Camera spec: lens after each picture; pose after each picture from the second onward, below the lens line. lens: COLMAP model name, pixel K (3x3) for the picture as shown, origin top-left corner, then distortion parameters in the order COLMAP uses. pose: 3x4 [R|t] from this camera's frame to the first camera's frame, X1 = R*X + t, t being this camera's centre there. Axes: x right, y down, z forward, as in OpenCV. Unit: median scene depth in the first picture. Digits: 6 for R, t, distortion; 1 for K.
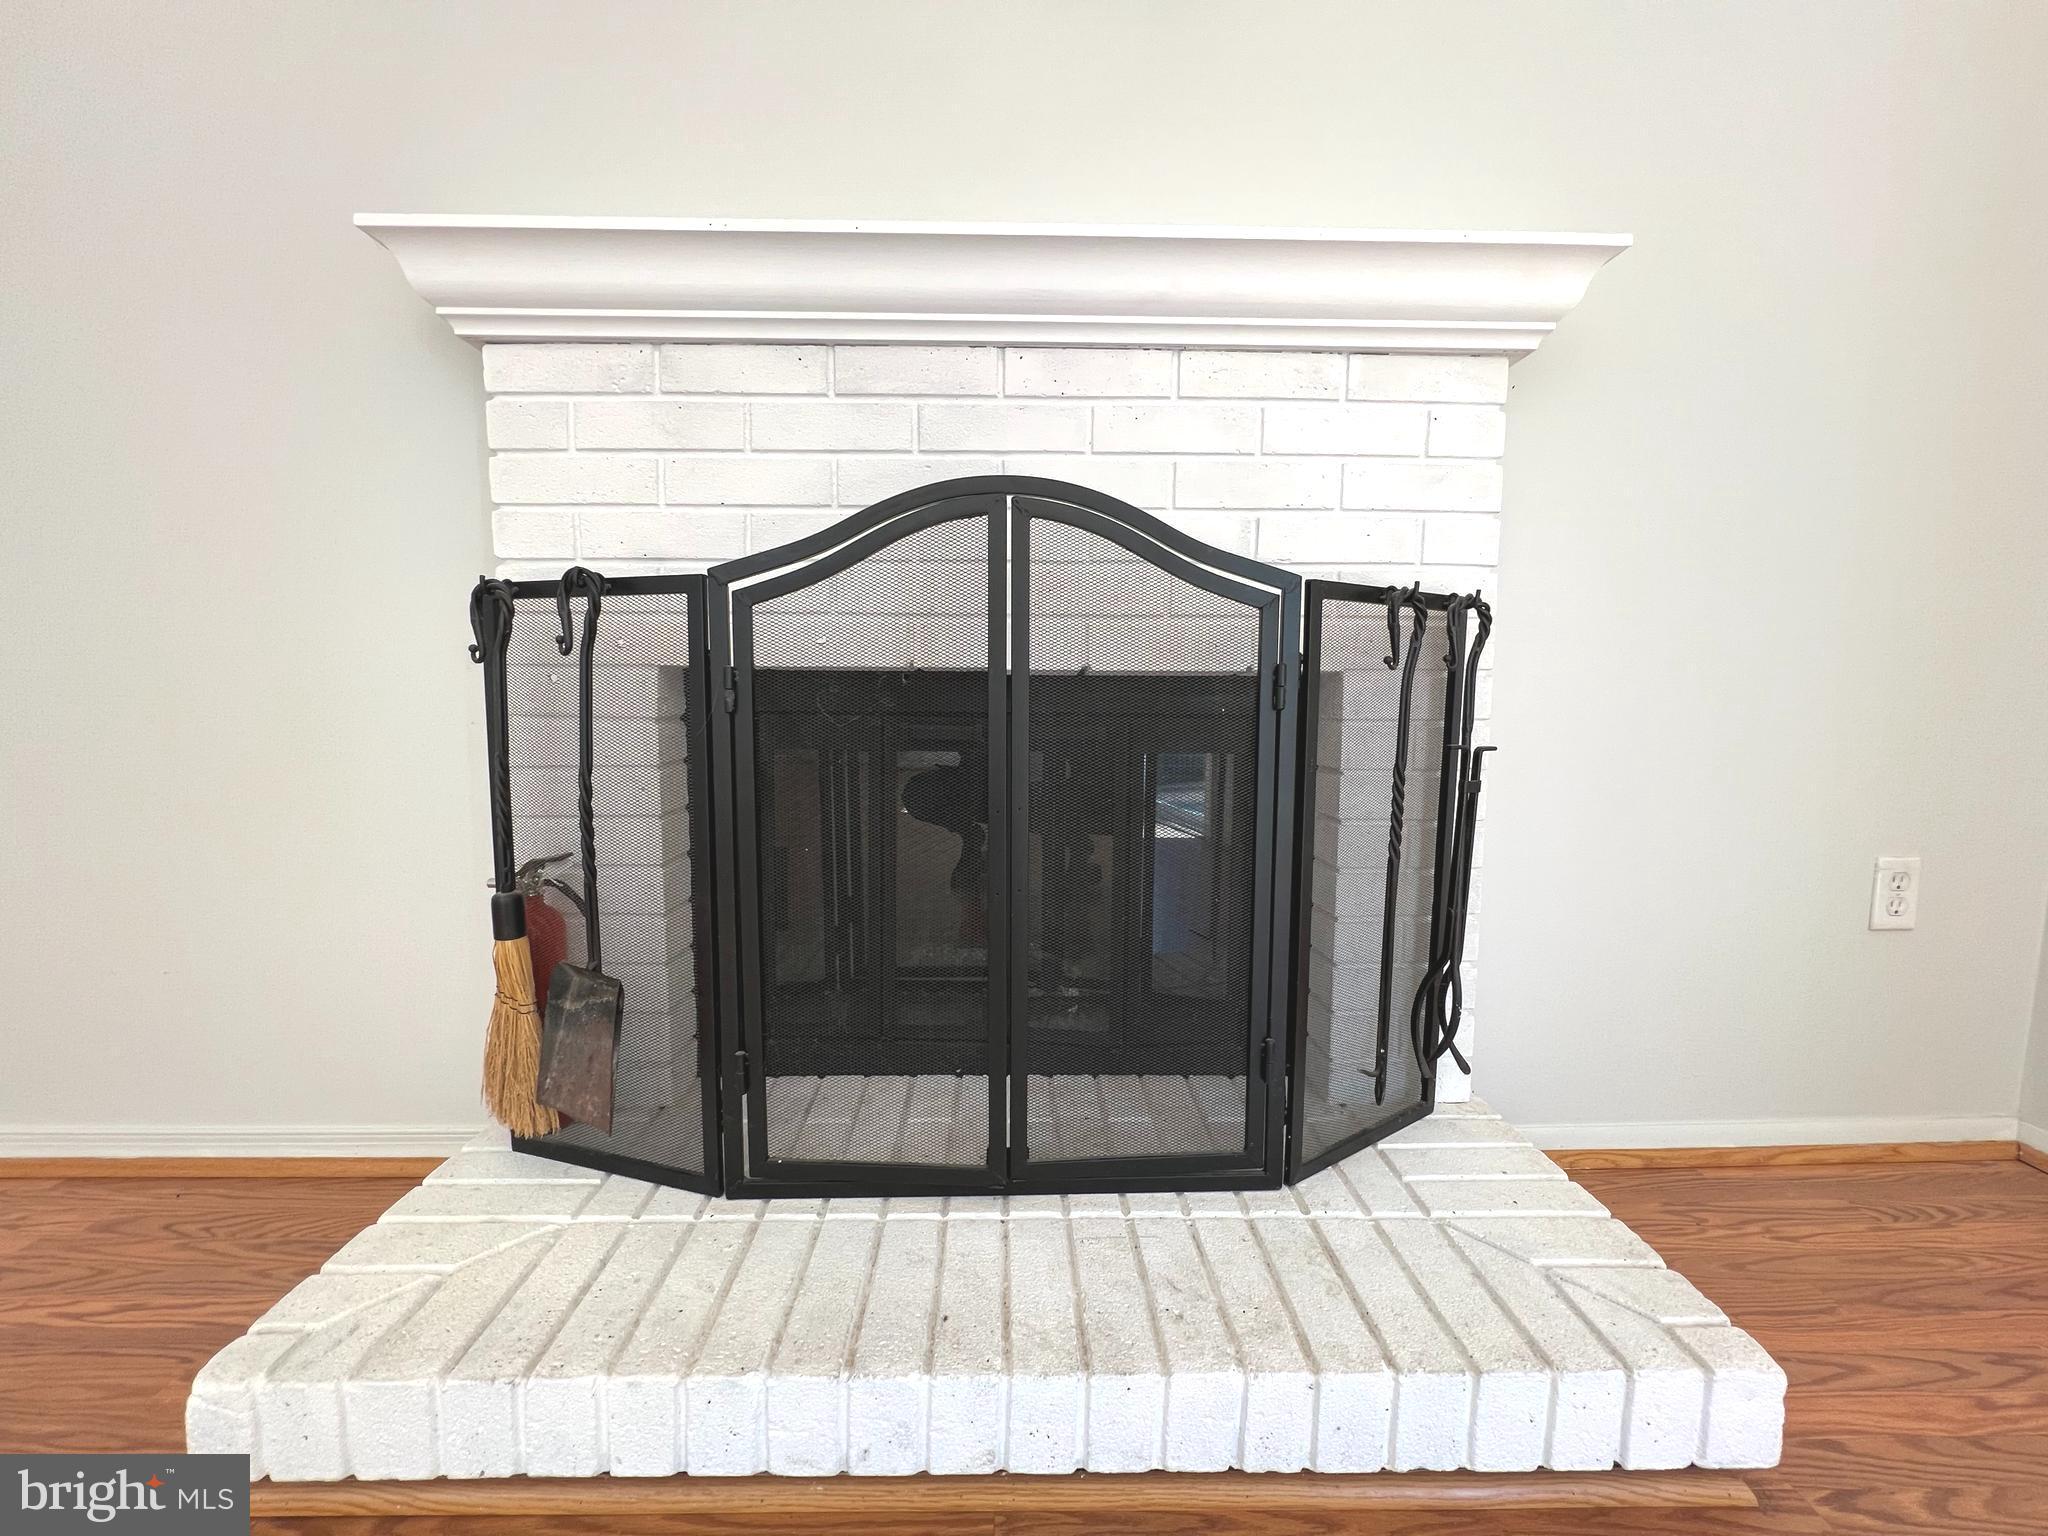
lens RADIAL K [[817.3, 0, 1024.1], [0, 817.3, 763.6], [0, 0, 1]] dist [-0.001832, -0.000078]
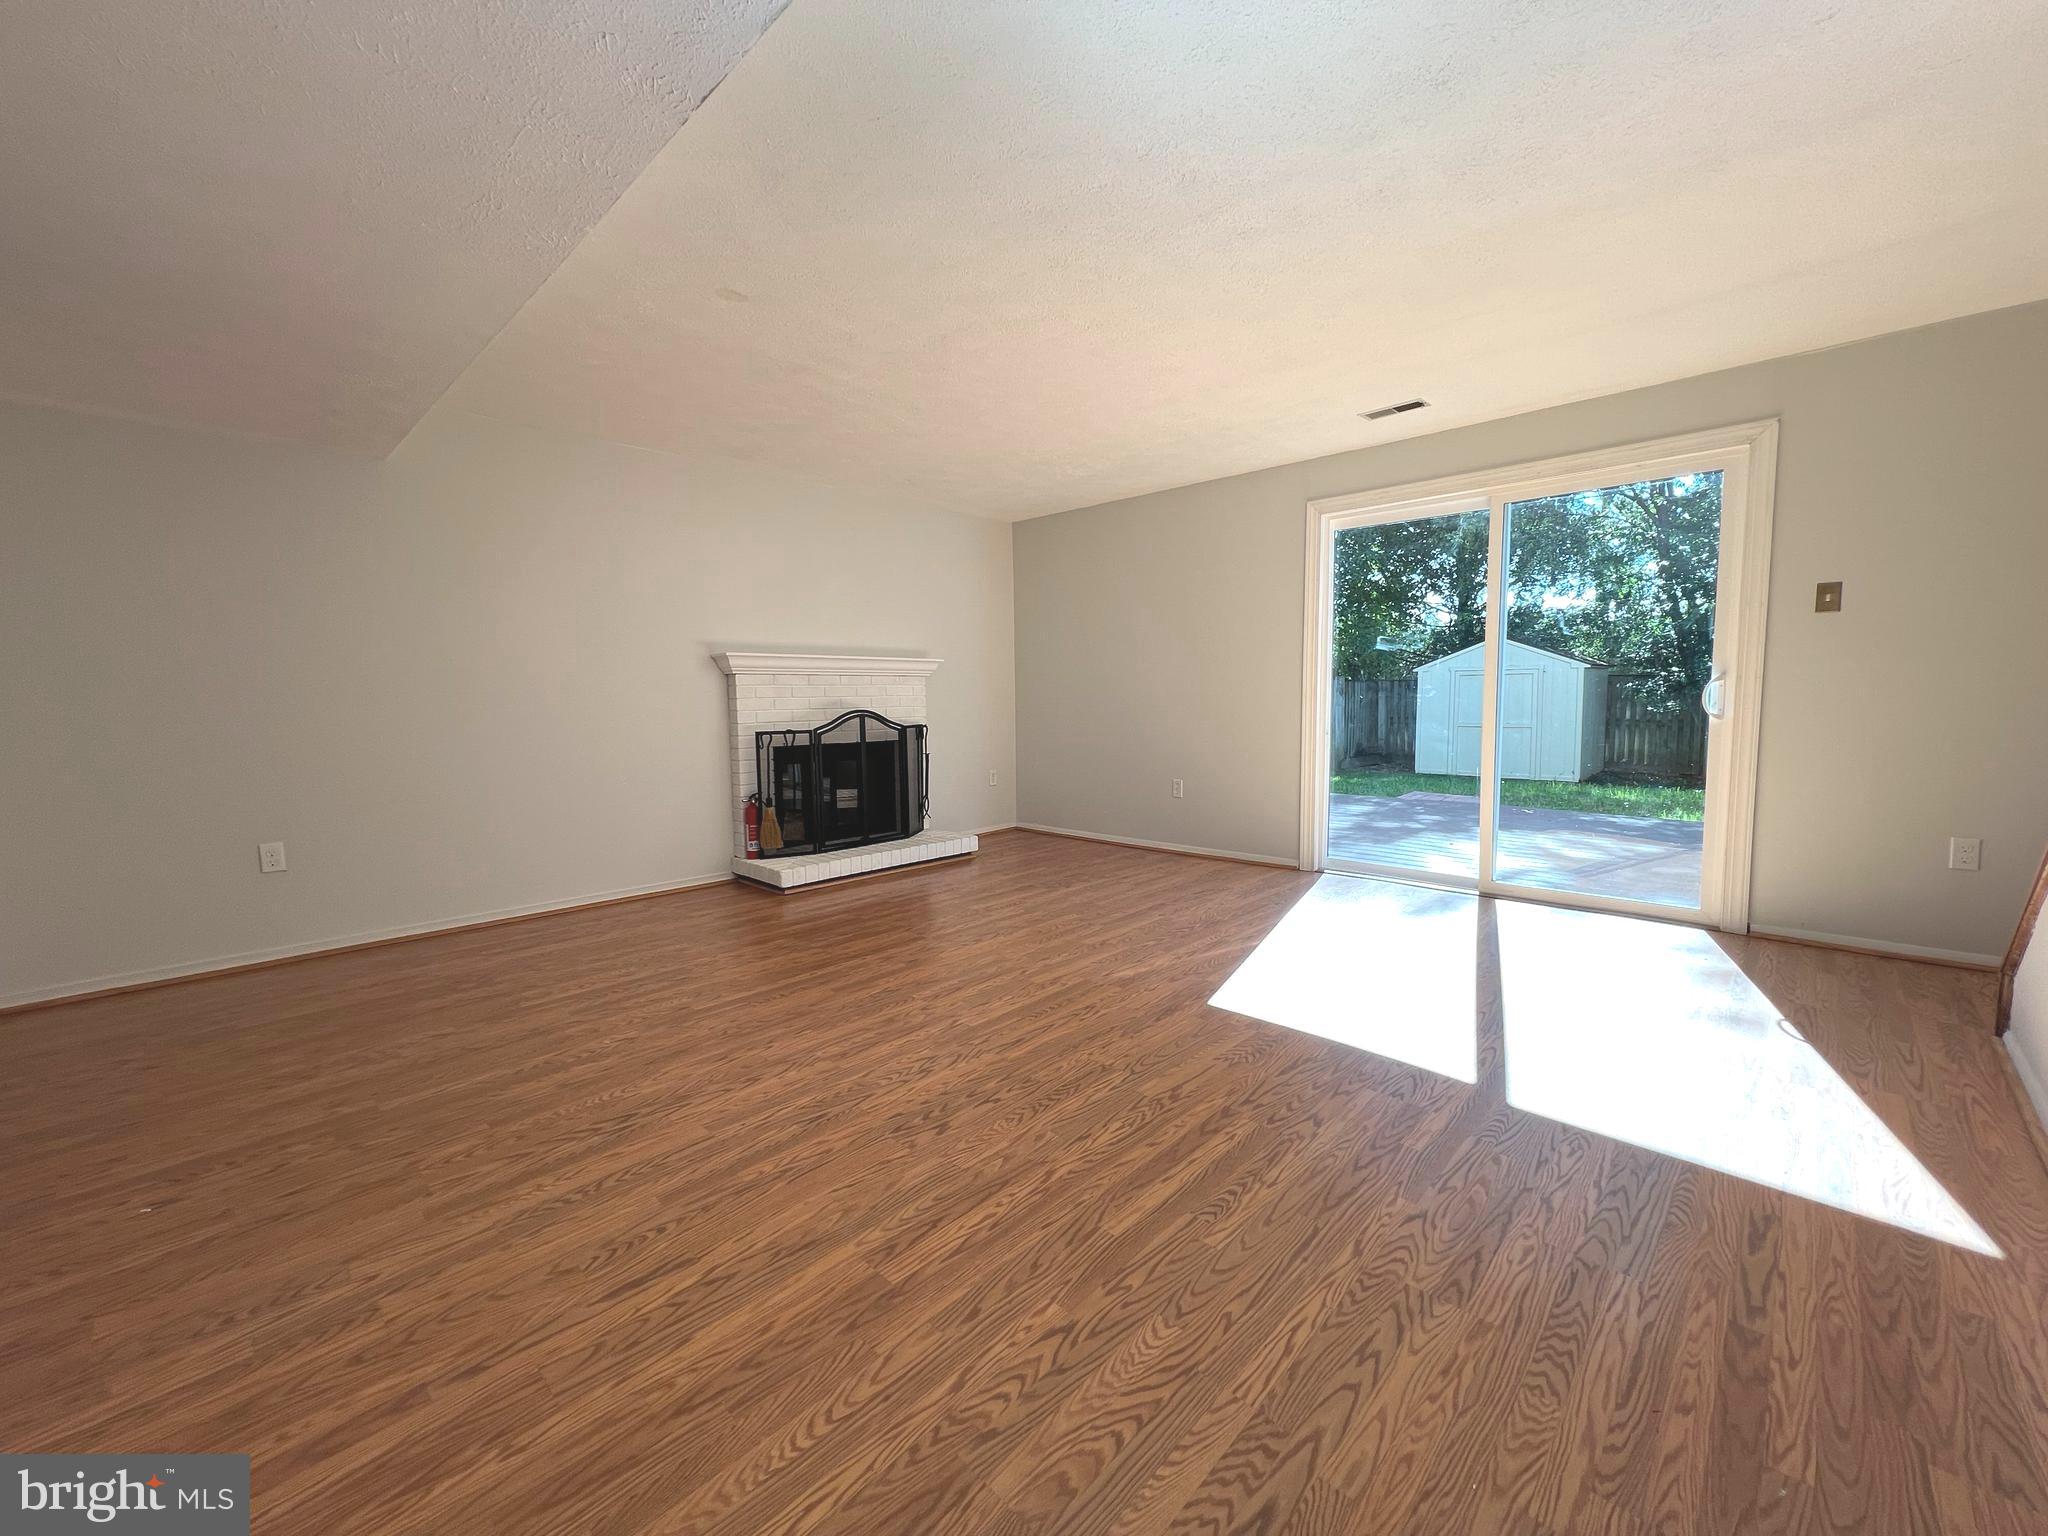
lens RADIAL K [[819.5, 0, 1023.6], [0, 819.5, 763.5], [0, 0, 1]] dist [-0.002387, 0.000676]
pose [[0.711960, -0.069598, 0.698762, -2.810570], [0.080359, 0.996614, 0.017388, 0.003749], [-0.697606, 0.043772, 0.715143, -3.327632]]
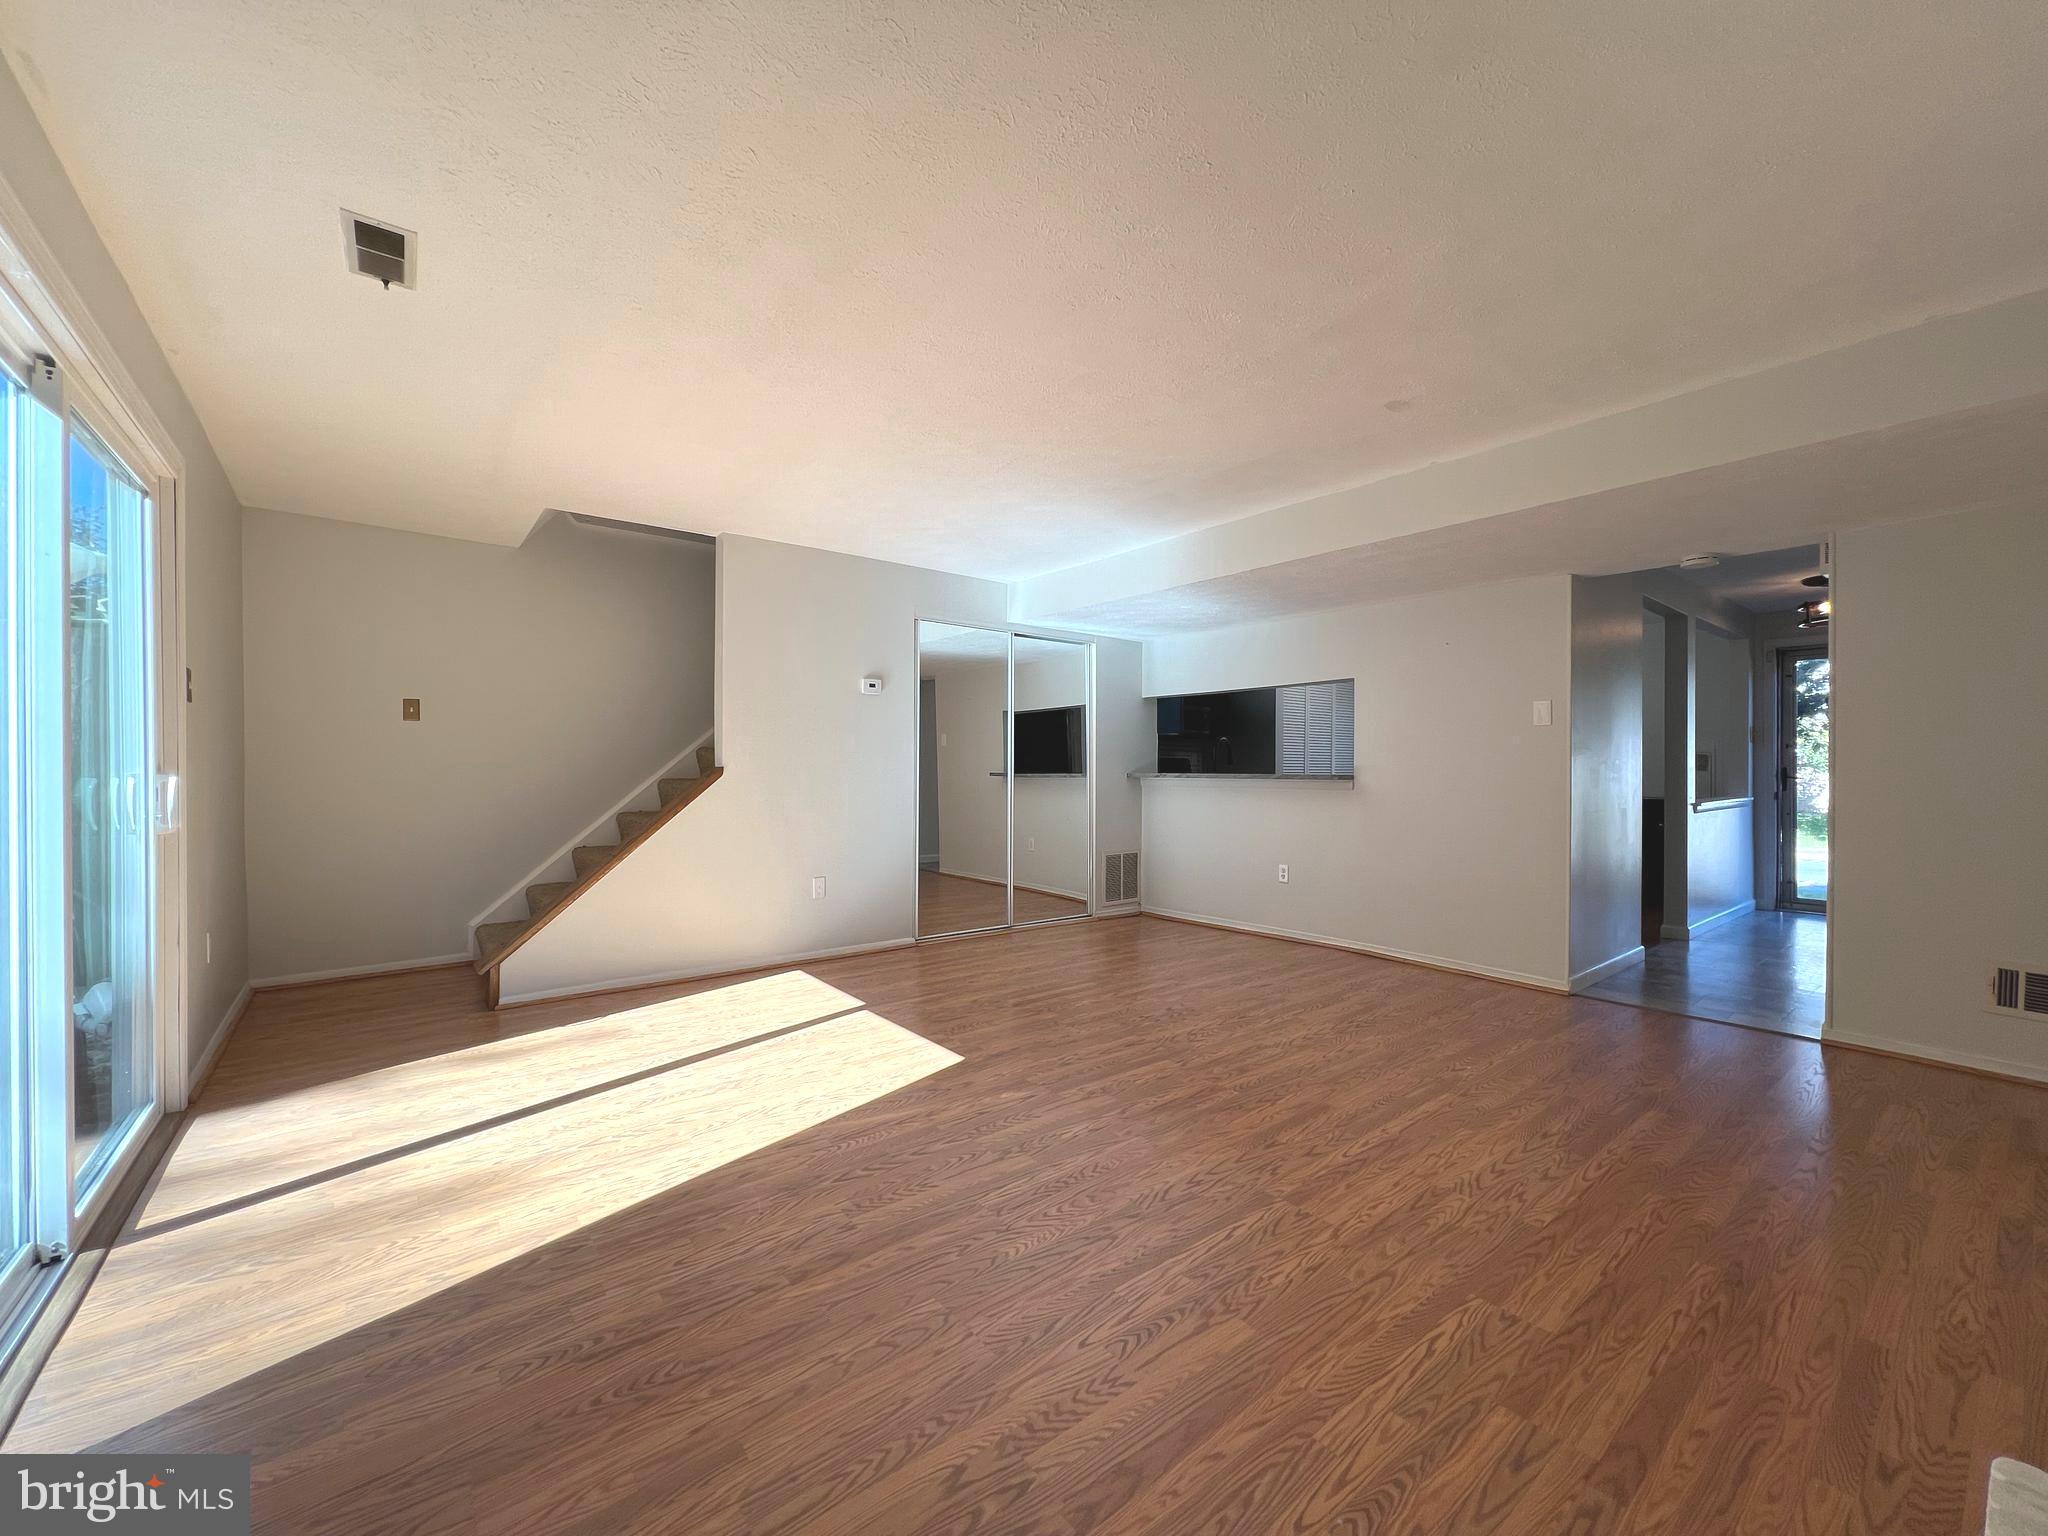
lens RADIAL K [[819.5, 0, 1023.6], [0, 819.5, 763.5], [0, 0, 1]] dist [-0.002387, 0.000676]
pose [[-0.799361, -0.004512, -0.600835, 1.130452], [-0.062001, 0.995253, 0.075013, -0.456835], [0.597644, 0.097215, -0.795846, 0.706338]]
